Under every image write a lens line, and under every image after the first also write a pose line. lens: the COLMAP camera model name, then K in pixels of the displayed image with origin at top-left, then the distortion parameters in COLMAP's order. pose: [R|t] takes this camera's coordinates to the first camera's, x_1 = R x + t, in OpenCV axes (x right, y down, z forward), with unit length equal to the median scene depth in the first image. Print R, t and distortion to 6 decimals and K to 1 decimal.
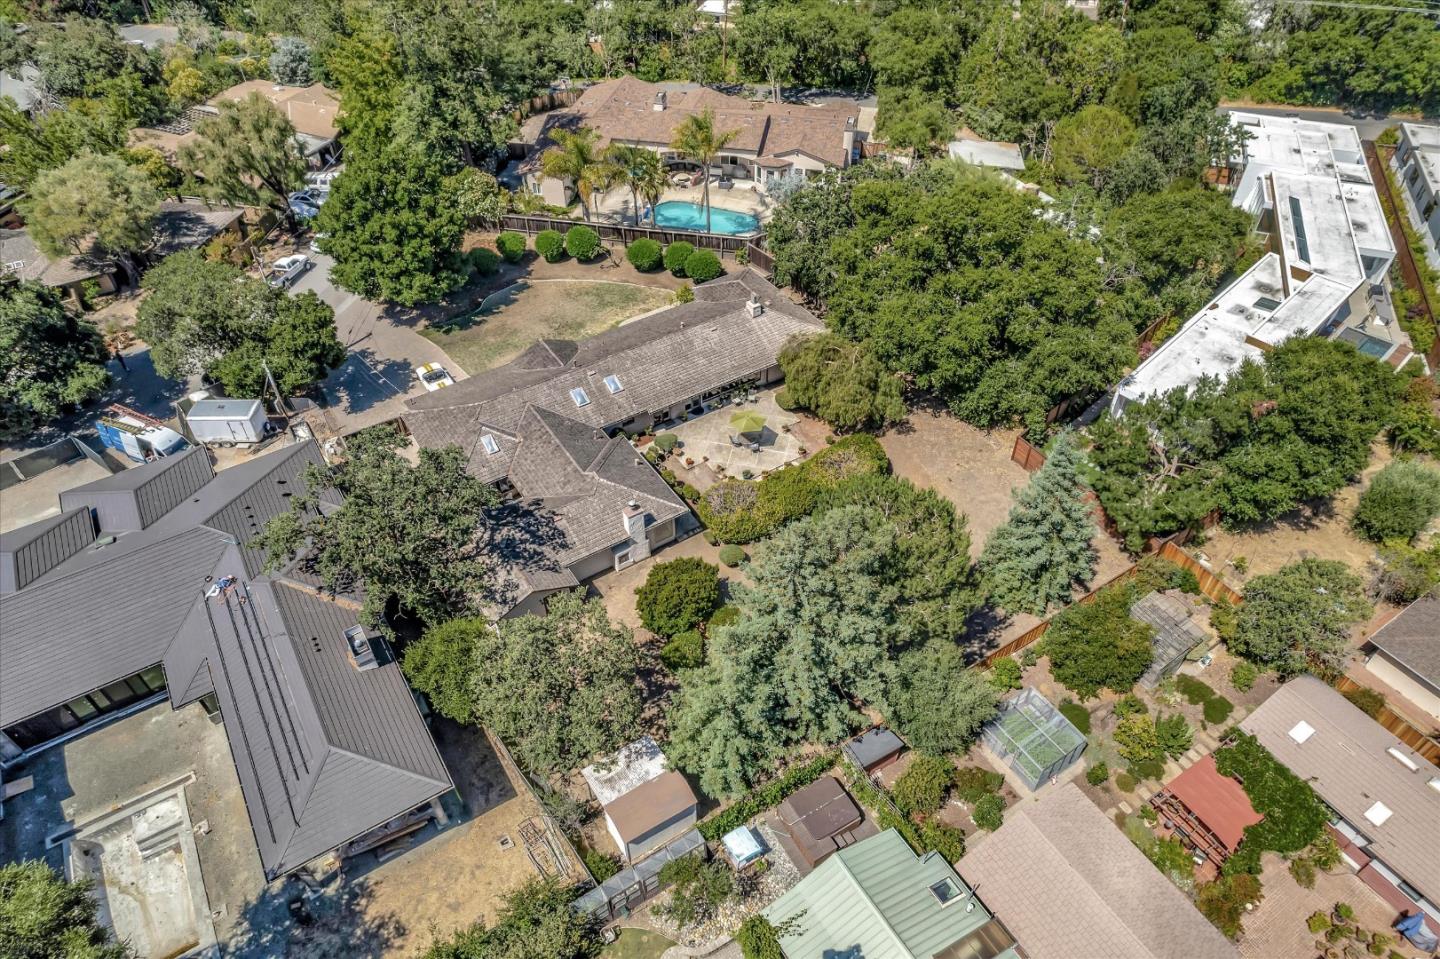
lens RADIAL K [[883.7, 0, 724.6], [0, 883.7, 501.0], [0, 0, 1]] dist [-0.082385, 0.073718]
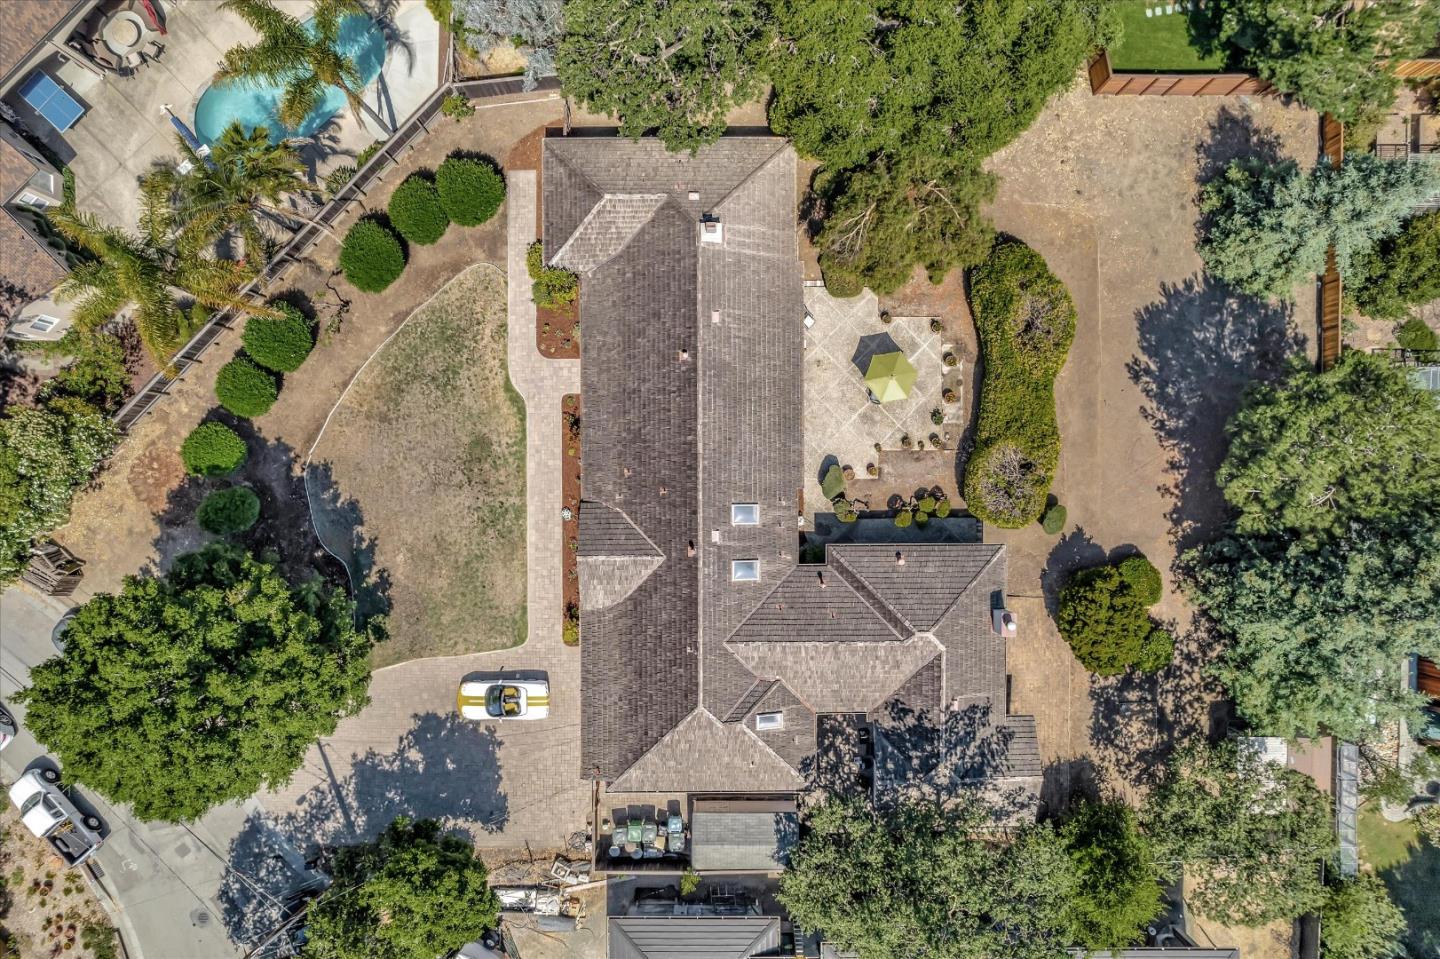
lens RADIAL K [[883.7, 0, 724.6], [0, 883.7, 501.0], [0, 0, 1]] dist [-0.082385, 0.073718]
pose [[0.544255, -0.838910, -0.003959, -0.116839], [0.593922, 0.381974, 0.708062, -0.581325], [-0.592489, -0.387718, 0.706139, 0.514434]]
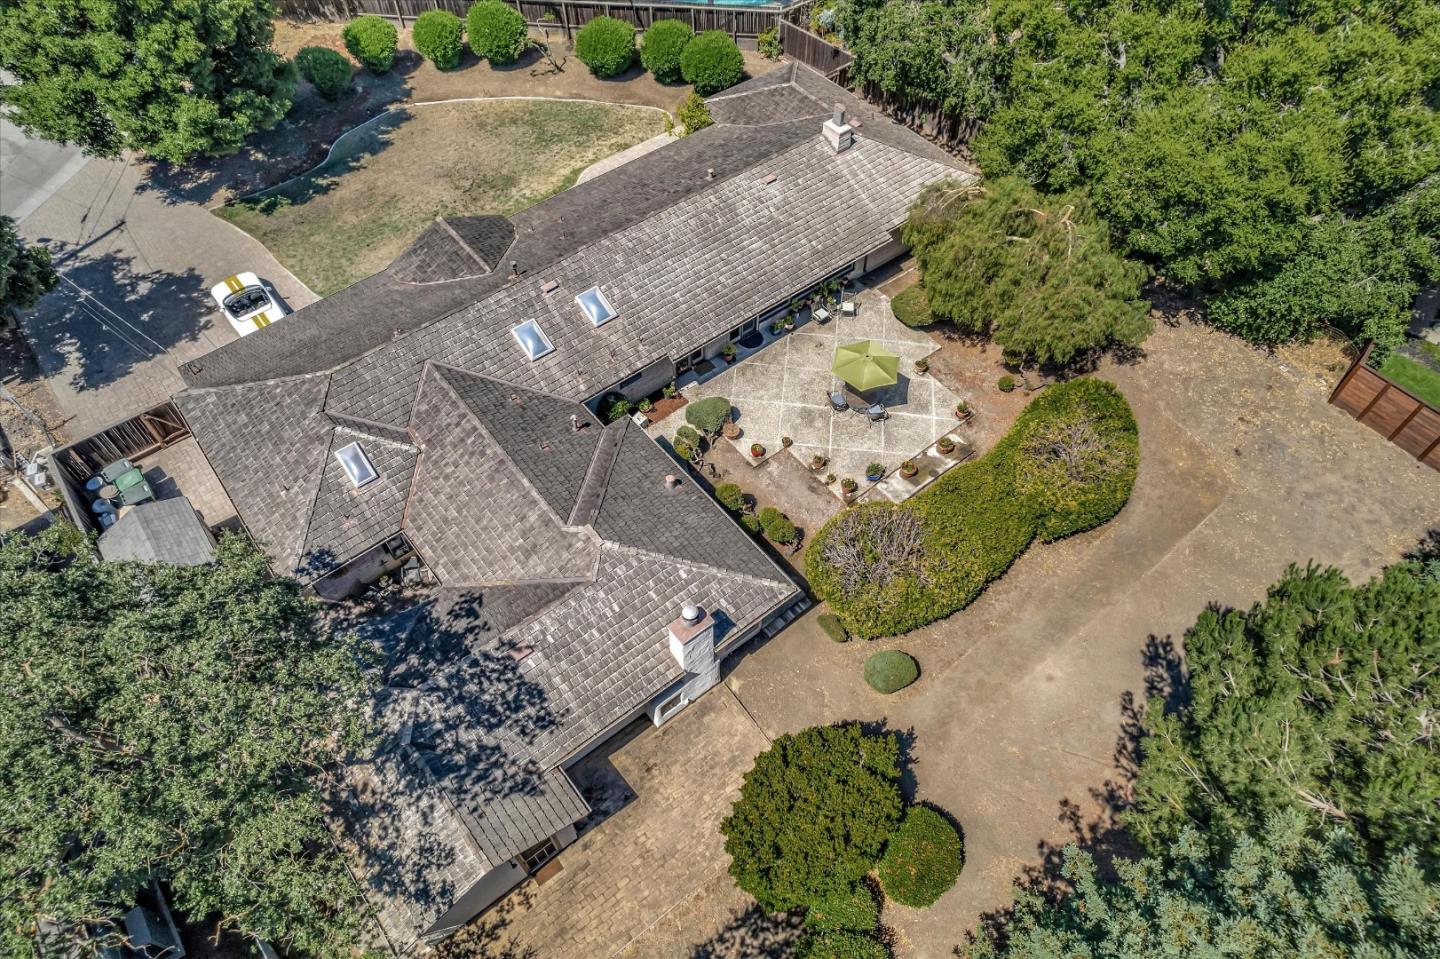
lens RADIAL K [[883.7, 0, 724.6], [0, 883.7, 501.0], [0, 0, 1]] dist [-0.082385, 0.073718]
pose [[0.995052, -0.078493, 0.060919, -0.087326], [0.066069, 0.980637, 0.184354, -0.105671], [-0.074210, -0.179417, 0.980970, 0.458142]]
